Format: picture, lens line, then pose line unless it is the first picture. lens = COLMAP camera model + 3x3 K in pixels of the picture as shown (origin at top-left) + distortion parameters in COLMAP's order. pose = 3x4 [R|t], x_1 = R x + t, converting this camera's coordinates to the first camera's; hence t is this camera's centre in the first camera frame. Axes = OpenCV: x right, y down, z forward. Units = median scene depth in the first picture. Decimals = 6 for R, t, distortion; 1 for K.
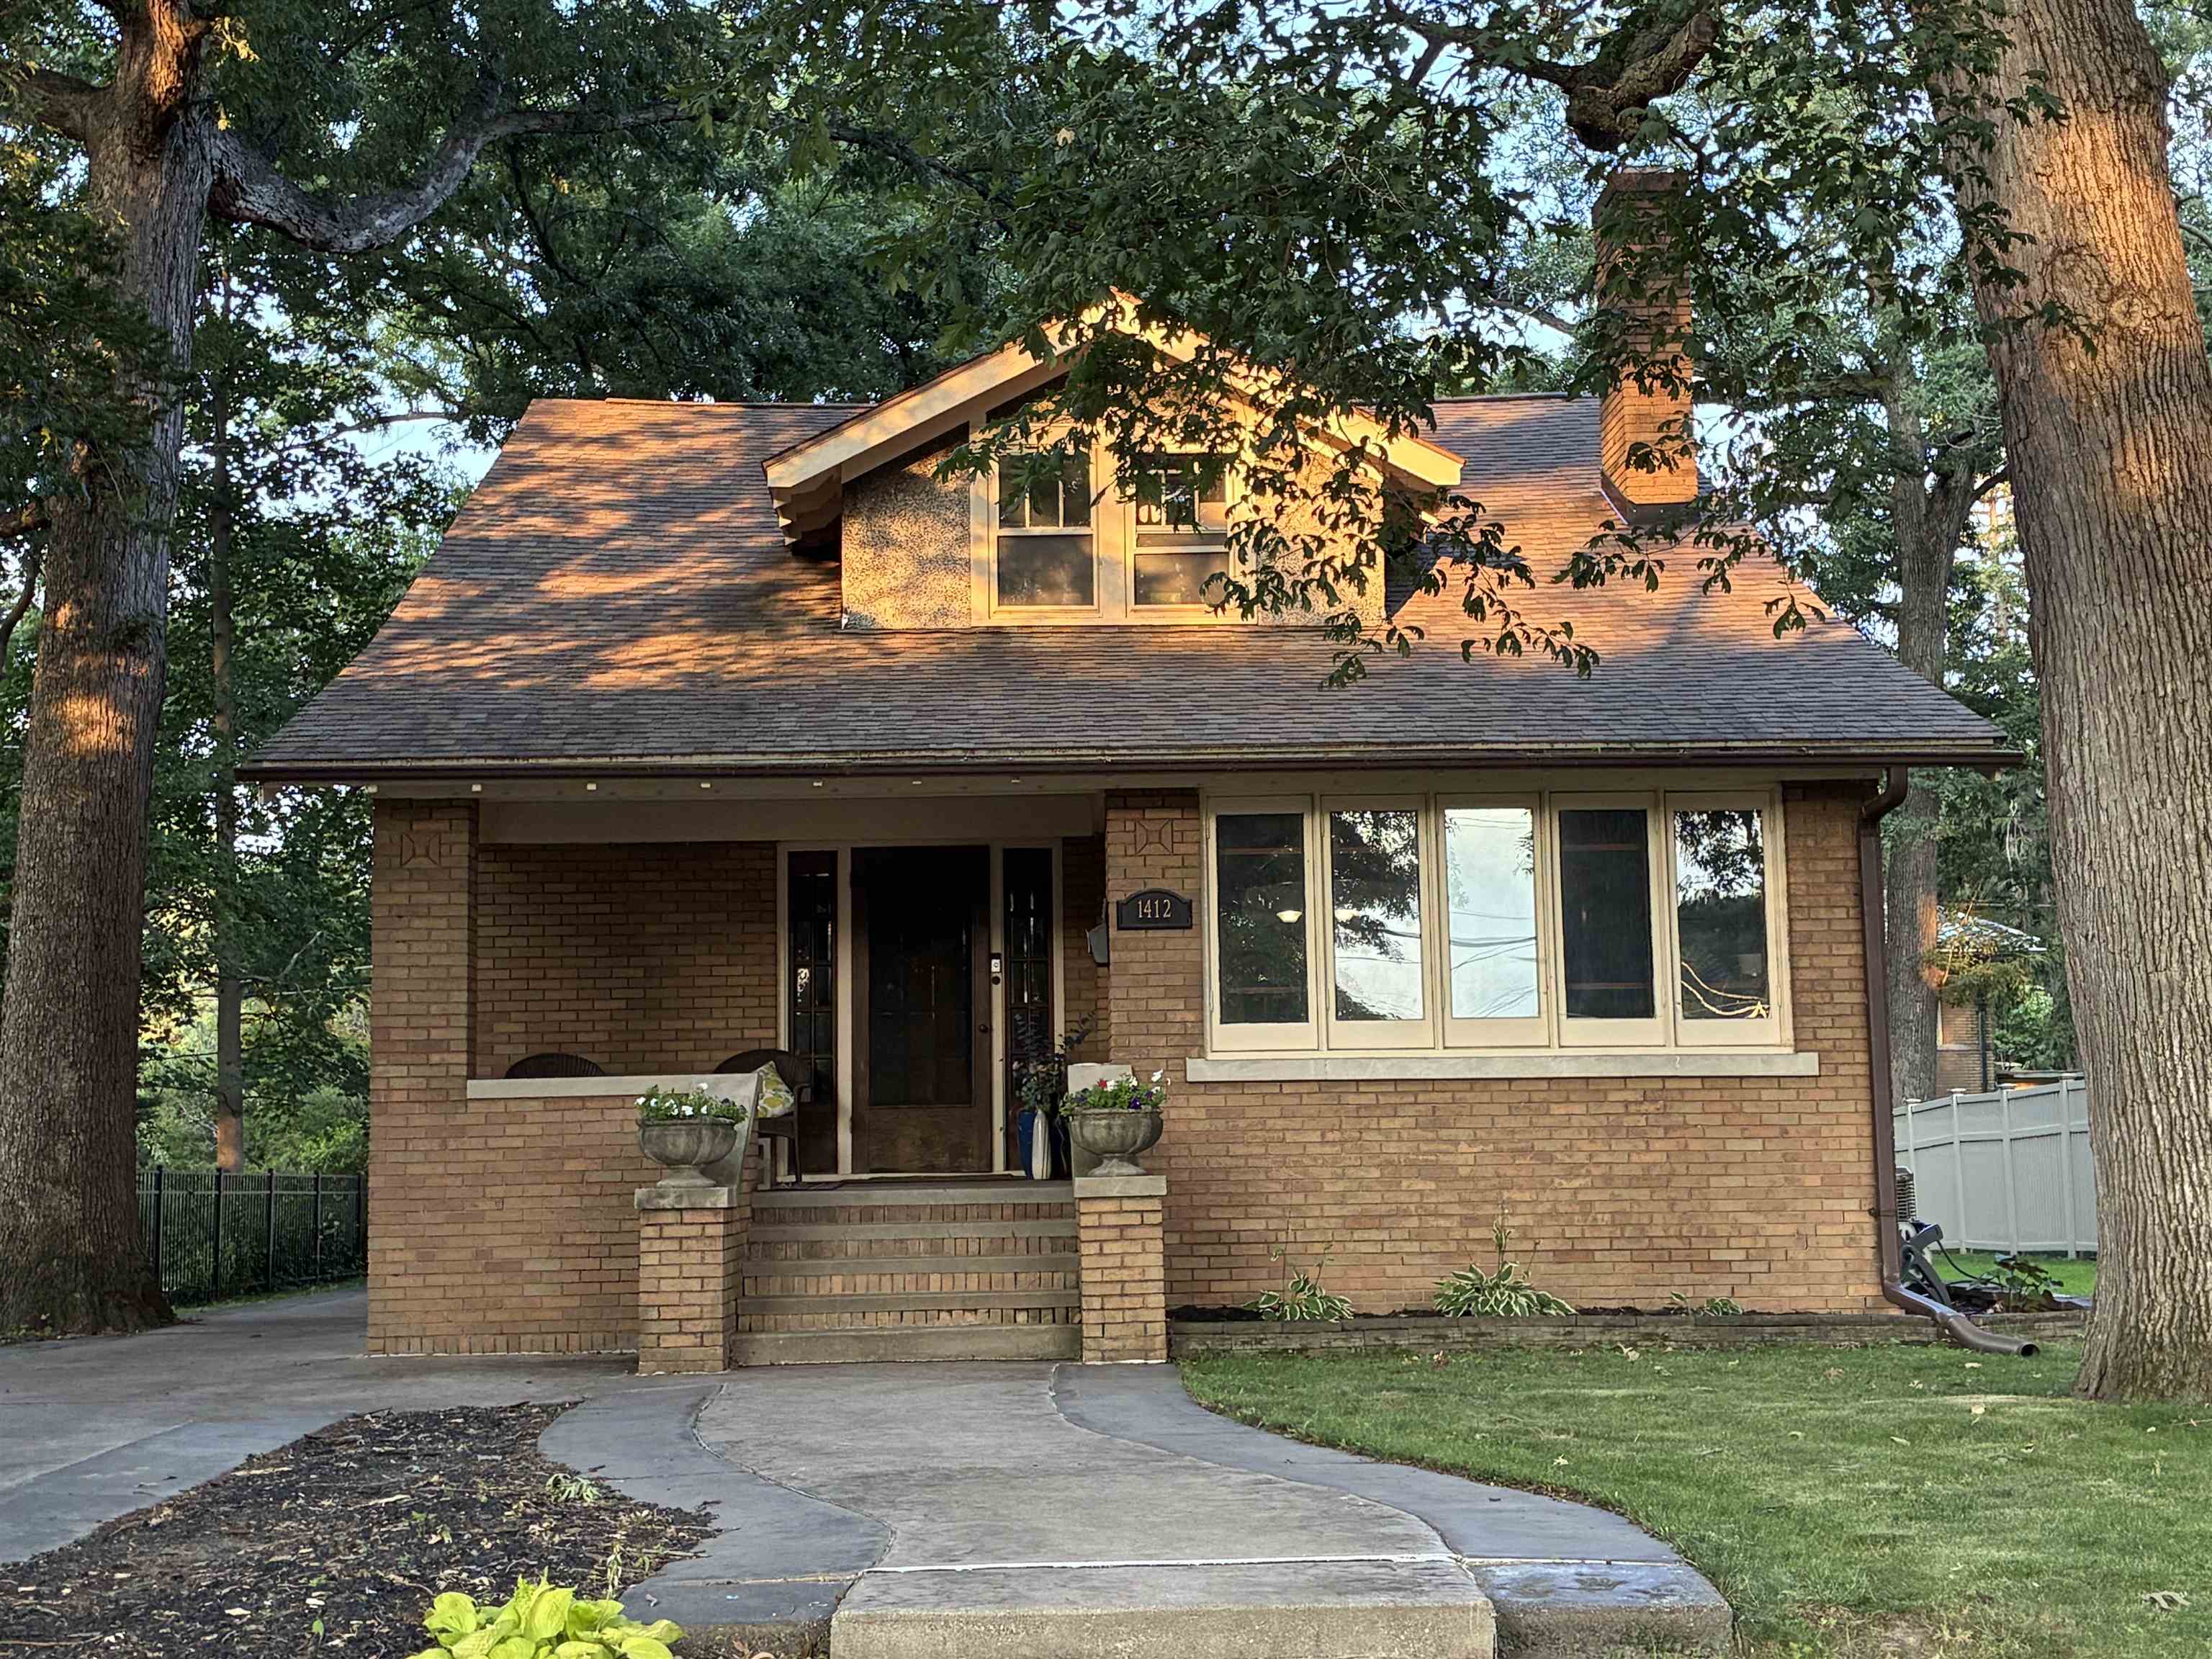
lens RADIAL K [[3124.3, 0, 1106.0], [0, 3124.3, 829.5], [0, 0, 1]] dist [0.331166, -1.199560]
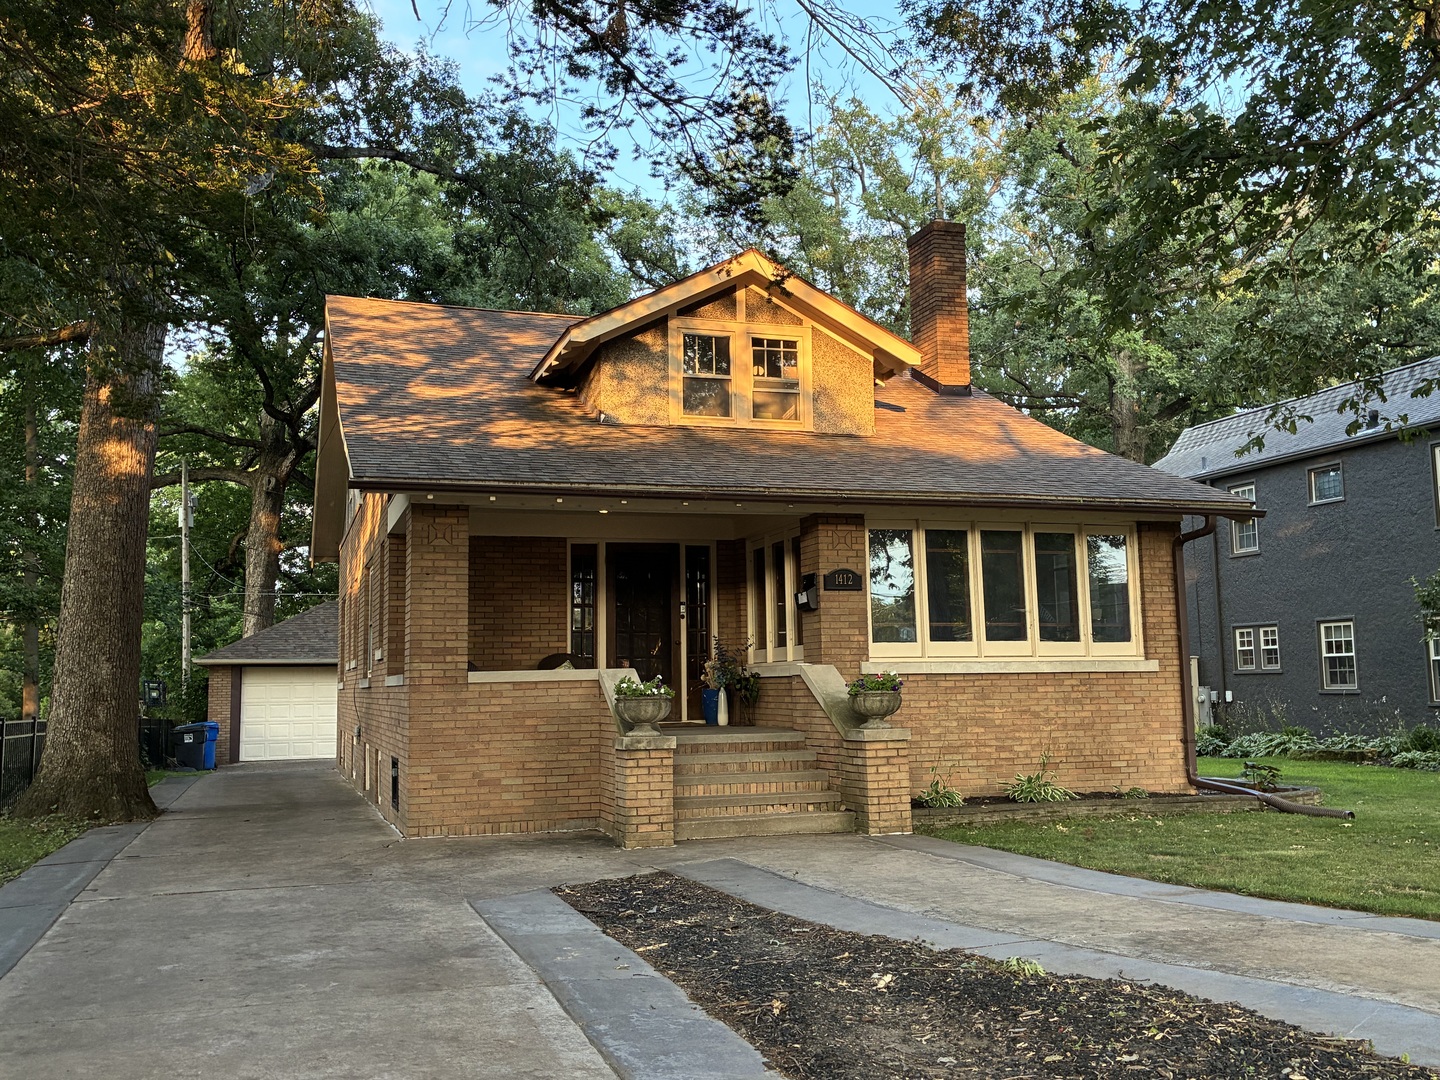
lens RADIAL K [[1356.3, 0, 720.0], [0, 1356.3, 540.0], [0, 0, 1]] dist [0.220282, -0.539197]
pose [[0.955860, 0.029894, 0.292298, -0.287628], [-0.027093, 0.999540, -0.013627, 0.015170], [-0.292571, 0.005107, 0.956230, 0.261729]]
